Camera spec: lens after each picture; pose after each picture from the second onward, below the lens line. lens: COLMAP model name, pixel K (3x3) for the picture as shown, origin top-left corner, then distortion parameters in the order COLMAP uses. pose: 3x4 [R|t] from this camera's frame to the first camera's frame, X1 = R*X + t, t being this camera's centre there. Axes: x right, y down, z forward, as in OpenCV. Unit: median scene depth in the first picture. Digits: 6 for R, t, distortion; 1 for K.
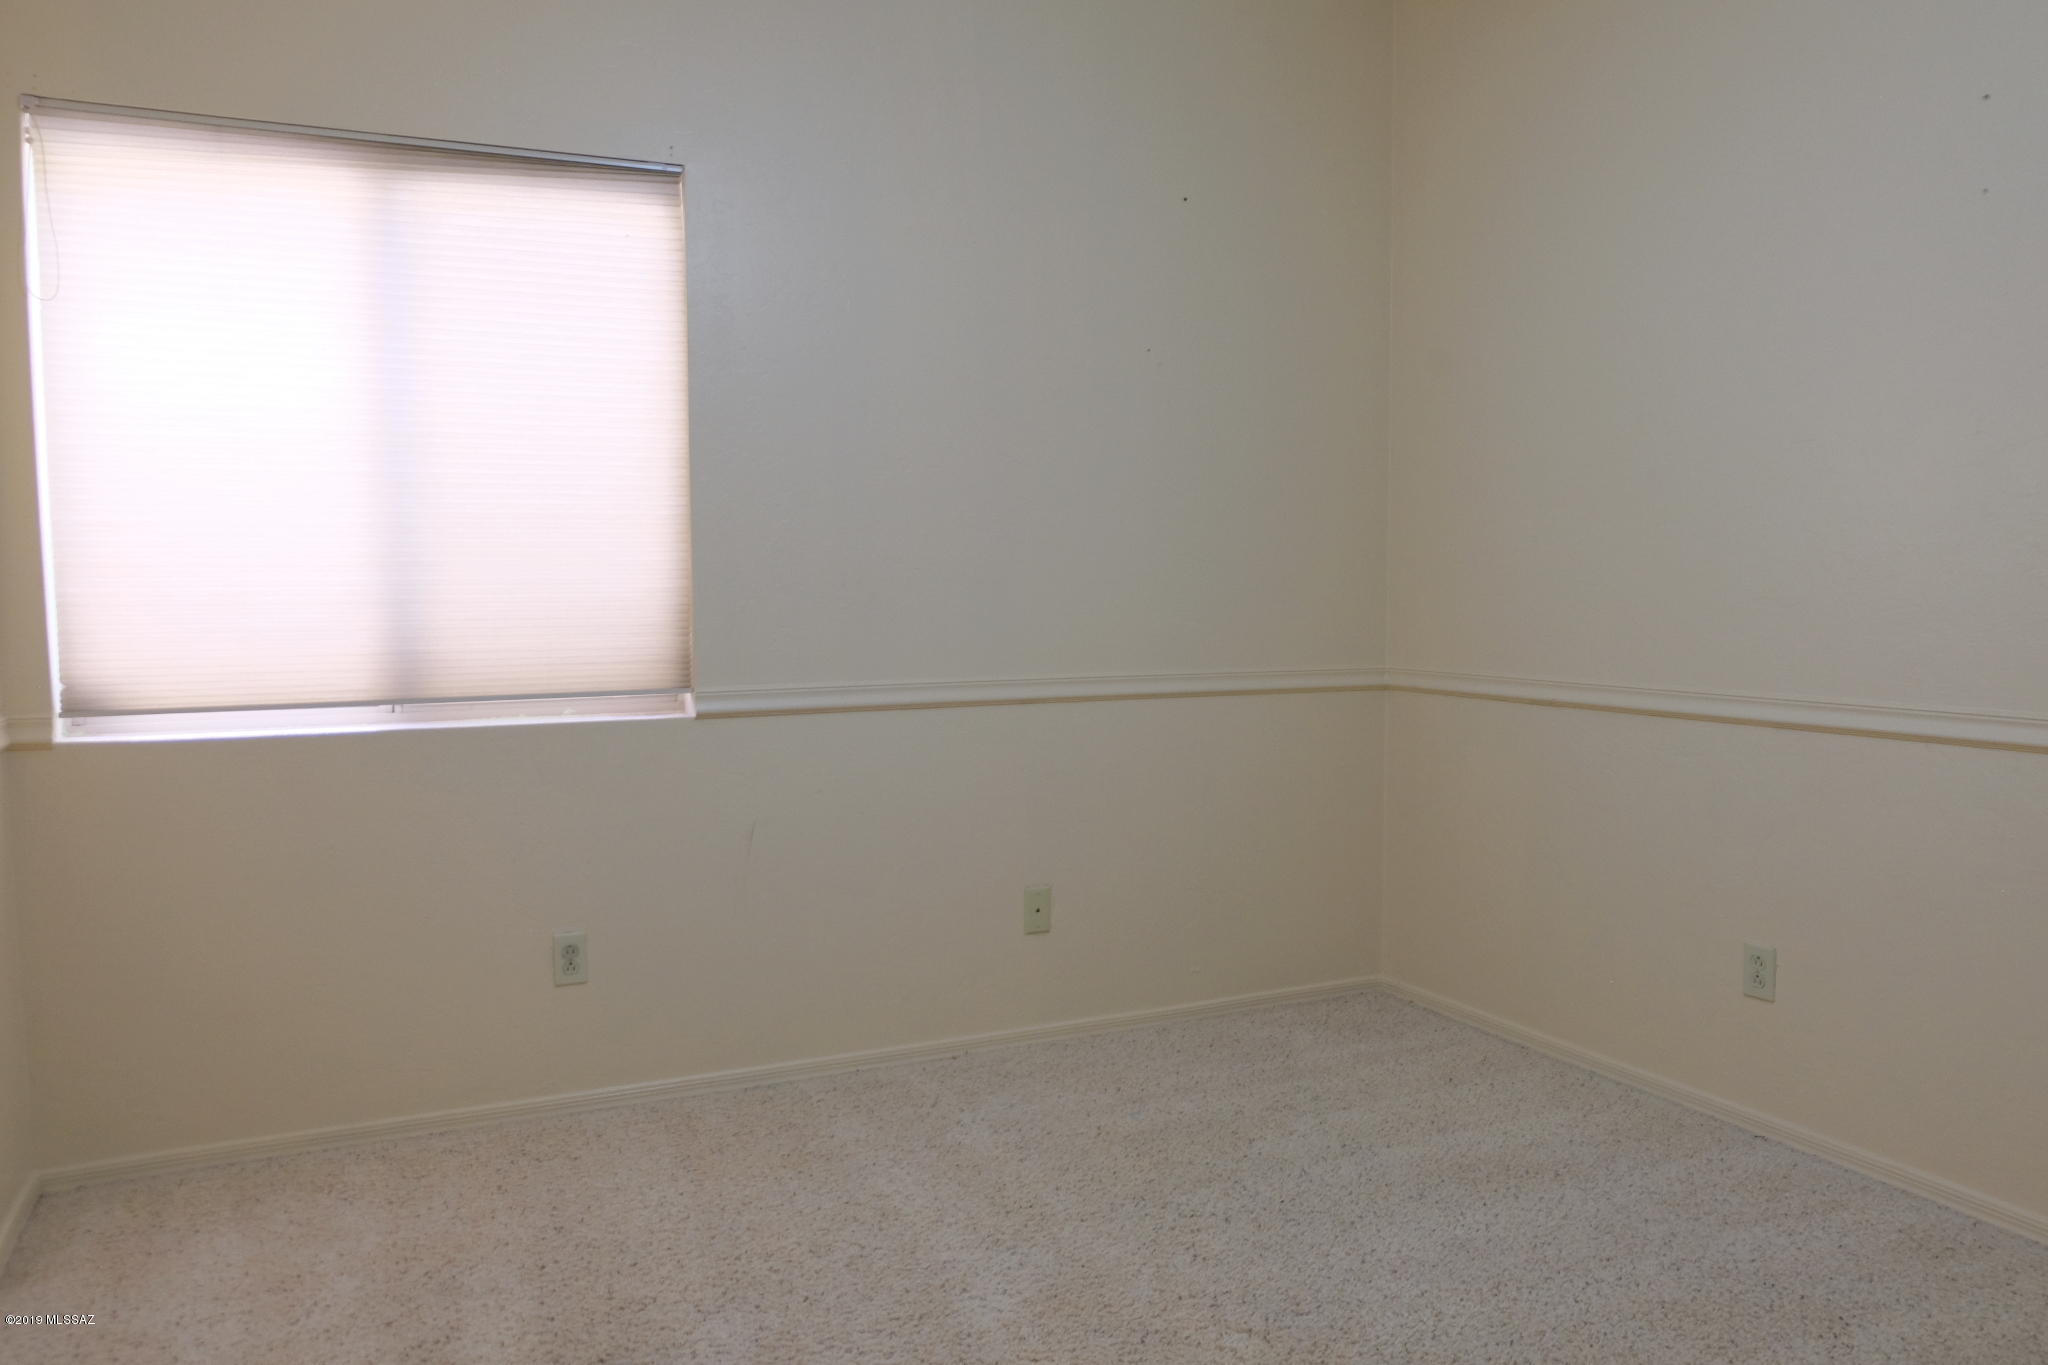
lens RADIAL K [[1446.4, 0, 1023.8], [0, 1446.4, 691.3], [0, 0, 1]] dist [-0.014083, 0.015615]
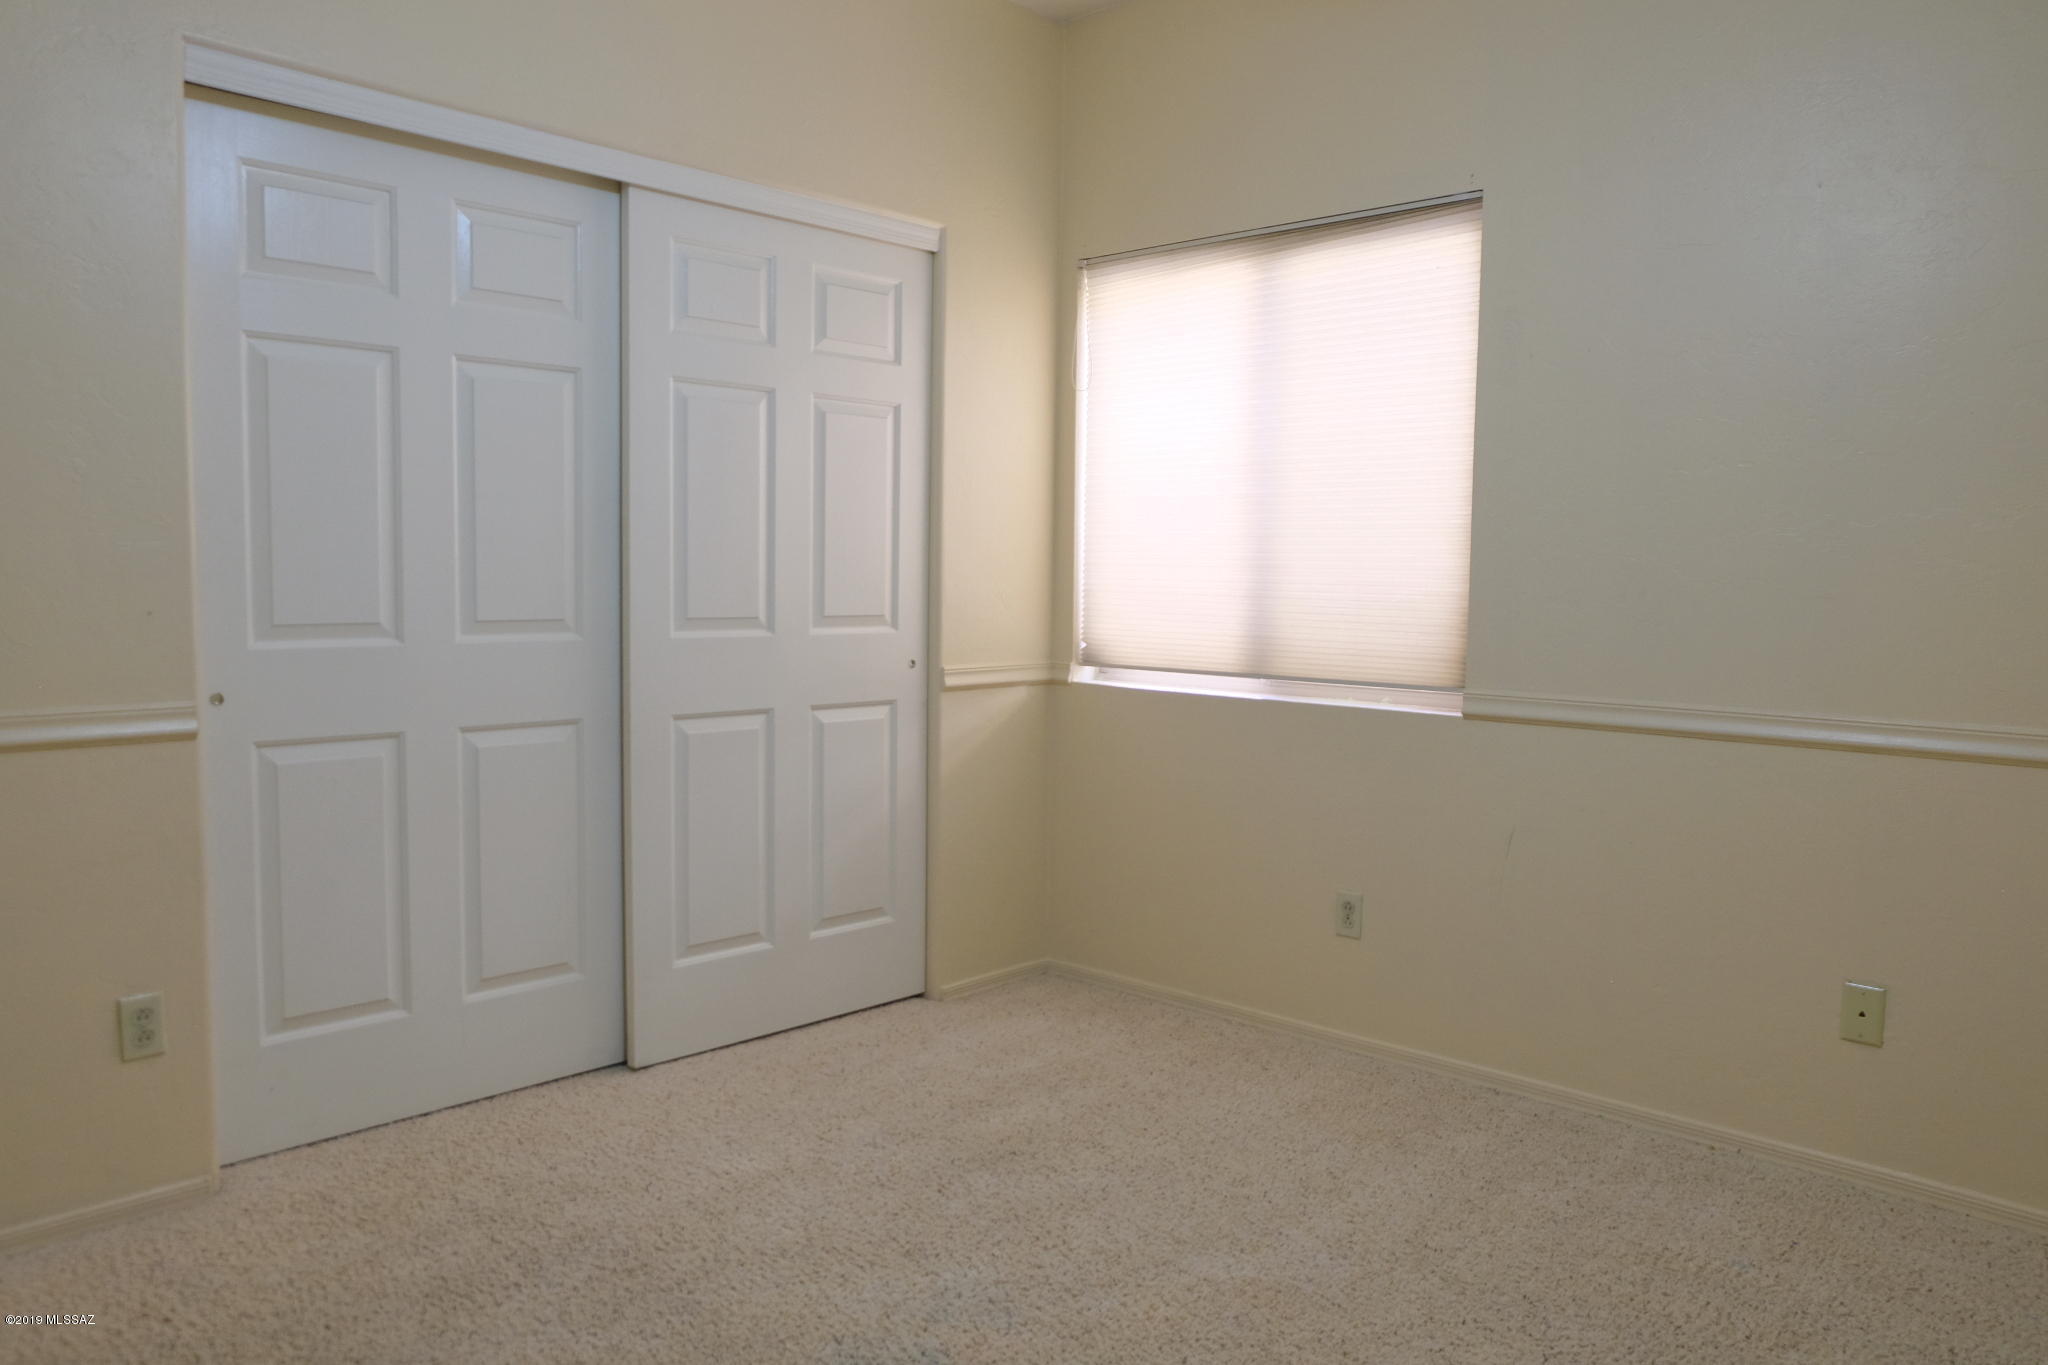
lens RADIAL K [[1446.4, 0, 1028.7], [0, 1446.4, 696.4], [0, 0, 1]] dist [-0.014083, 0.015615]
pose [[0.402914, 0.089973, -0.910805, 0.621101], [-0.095770, 0.993838, 0.055809, -0.025820], [0.910213, 0.064742, 0.409048, 0.297345]]
